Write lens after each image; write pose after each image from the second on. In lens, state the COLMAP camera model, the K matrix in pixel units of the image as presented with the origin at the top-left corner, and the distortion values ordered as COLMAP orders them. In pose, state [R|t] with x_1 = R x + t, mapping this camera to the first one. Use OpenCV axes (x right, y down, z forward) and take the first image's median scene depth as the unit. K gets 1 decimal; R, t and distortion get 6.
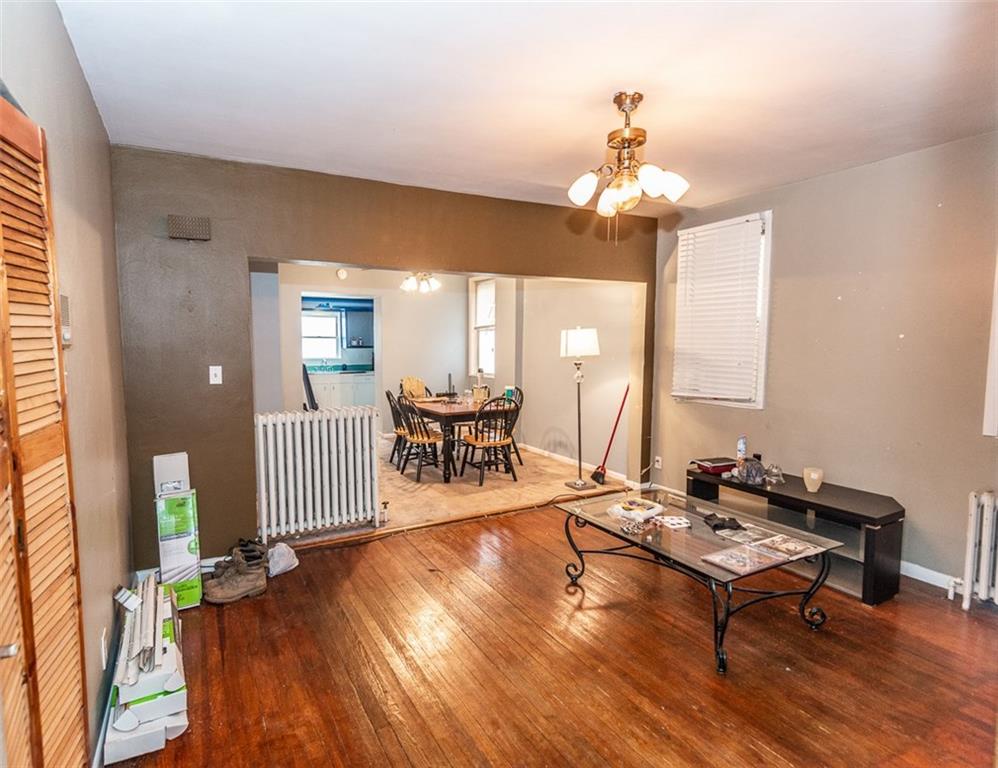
lens RADIAL K [[543.7, 0, 499.0], [0, 543.7, 384.0], [0, 0, 1]] dist [-0.000227, -0.000017]
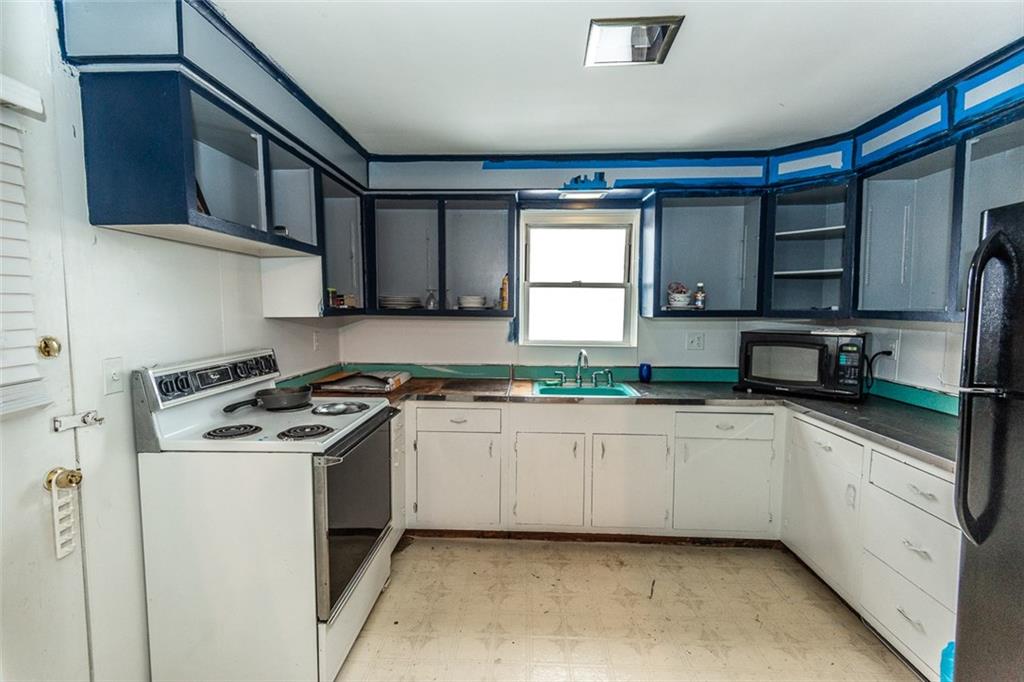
lens RADIAL K [[472.9, 0, 512.0], [0, 472.9, 341.0], [0, 0, 1]] dist [0.000235, 0.000003]
pose [[0.847941, 0.038978, -0.528656, -0.202012], [-0.043570, 0.999043, 0.003775, -0.048674], [0.528297, 0.019832, 0.848828, 0.712242]]
